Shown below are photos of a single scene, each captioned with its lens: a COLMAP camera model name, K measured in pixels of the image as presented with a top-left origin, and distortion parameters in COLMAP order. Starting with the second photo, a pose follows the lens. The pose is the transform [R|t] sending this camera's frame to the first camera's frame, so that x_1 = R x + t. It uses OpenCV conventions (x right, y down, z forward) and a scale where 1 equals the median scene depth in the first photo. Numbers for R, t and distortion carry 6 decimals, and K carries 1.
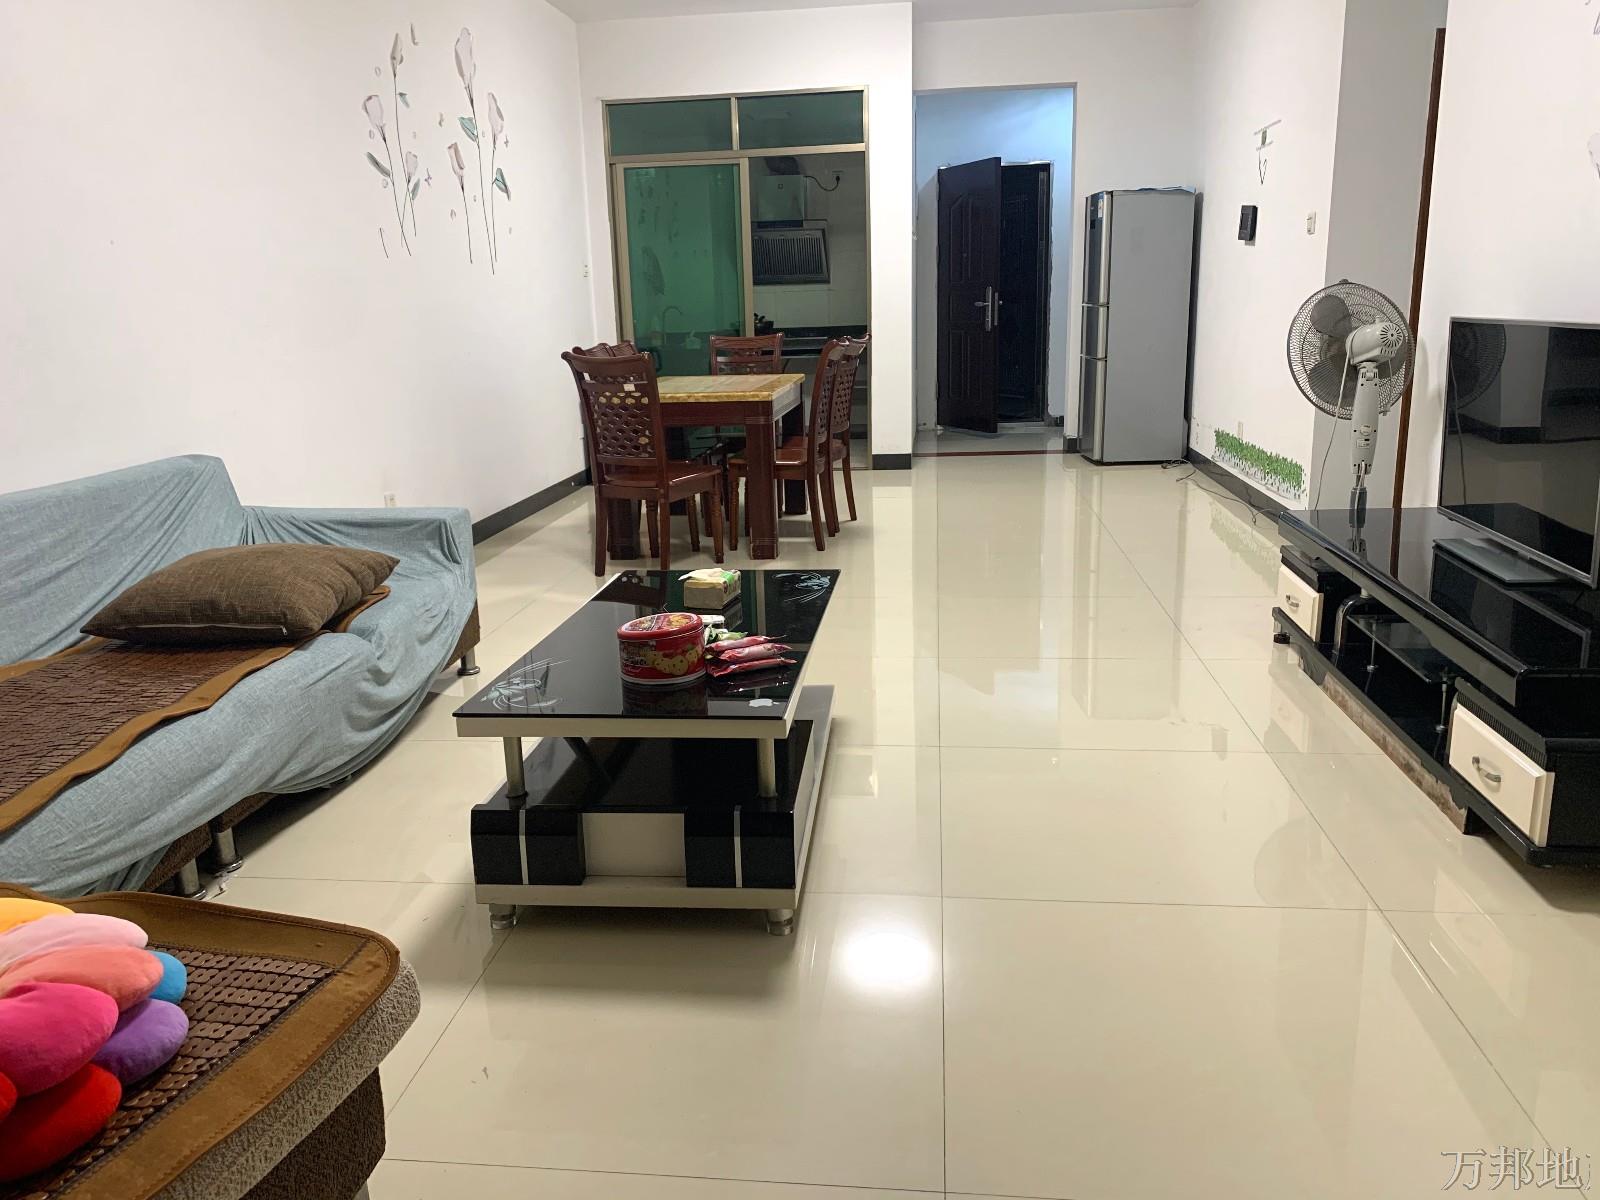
lens RADIAL K [[1236.9, 0, 791.3], [0, 1236.9, 607.8], [0, 0, 1]] dist [-0.003673, -0.015809]
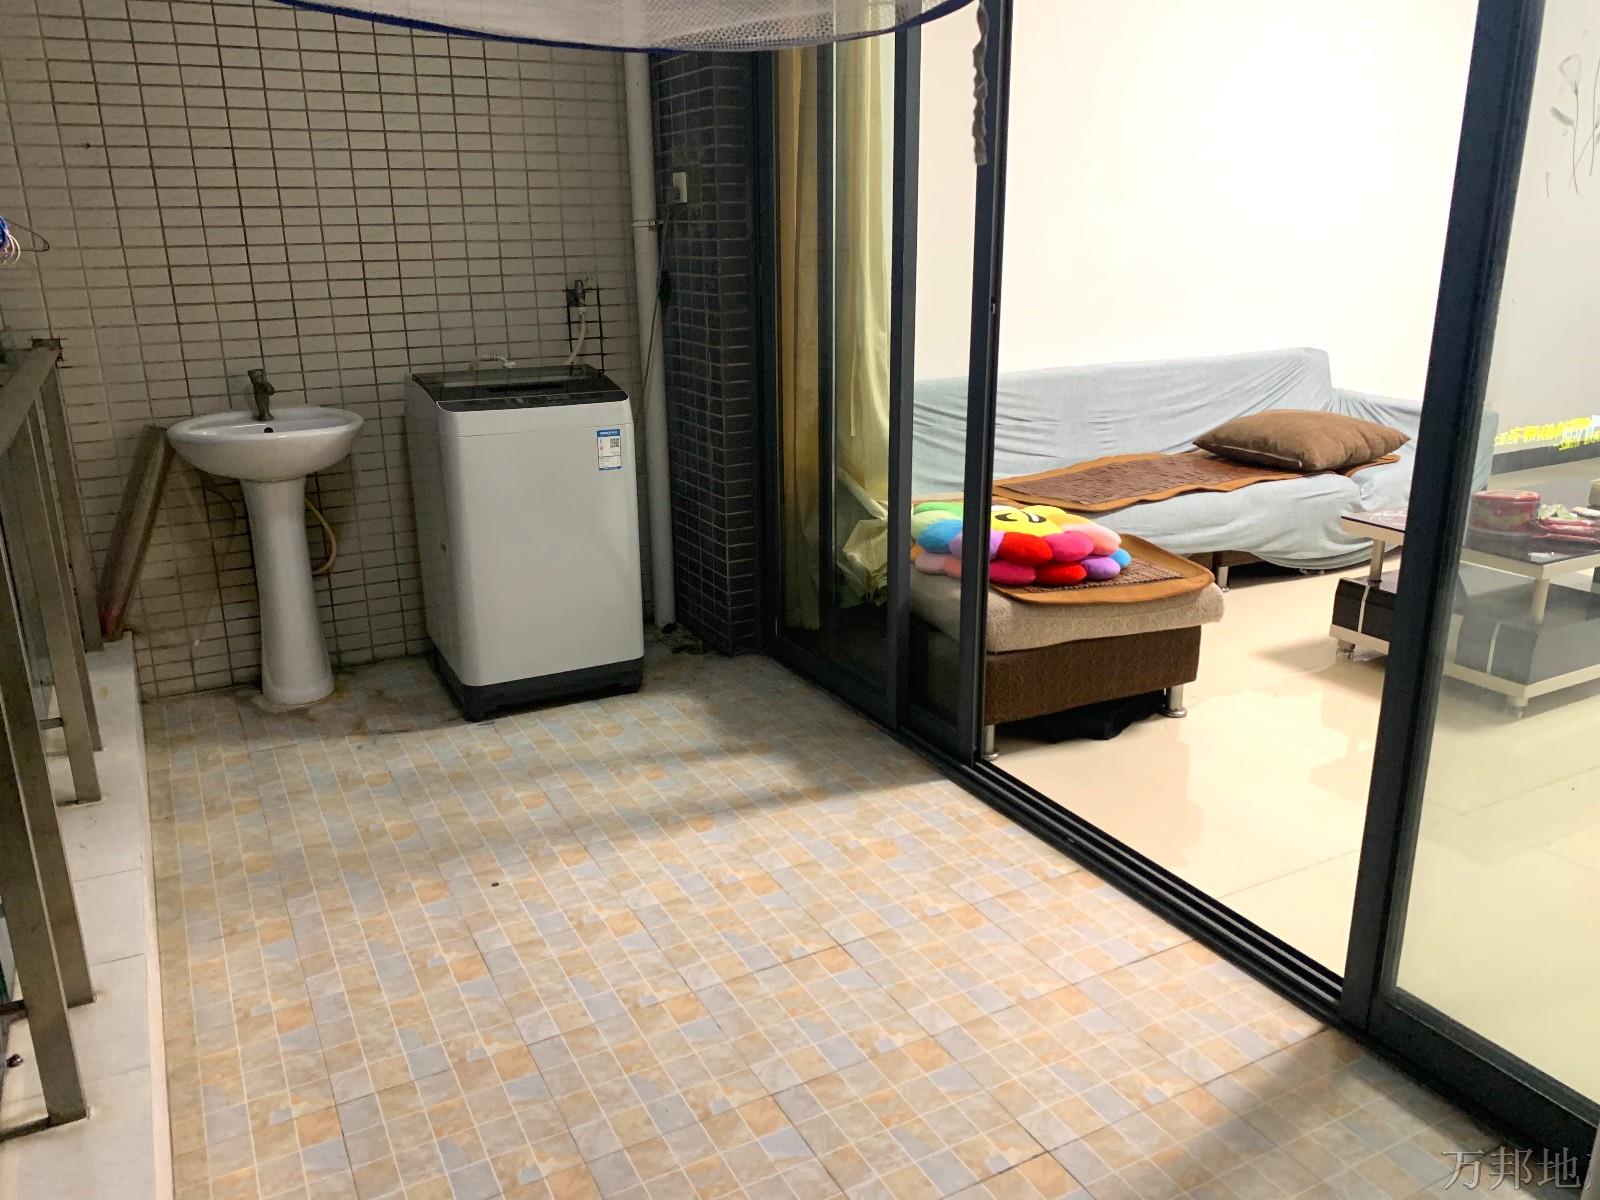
lens RADIAL K [[1236.9, 0, 794.6], [0, 1236.9, 597.0], [0, 0, 1]] dist [-0.003673, -0.015809]
pose [[0.581202, 0.260449, -0.770954, 0.452396], [-0.203456, 0.963818, 0.172222, 0.040073], [0.787915, 0.056760, 0.613163, -0.440833]]
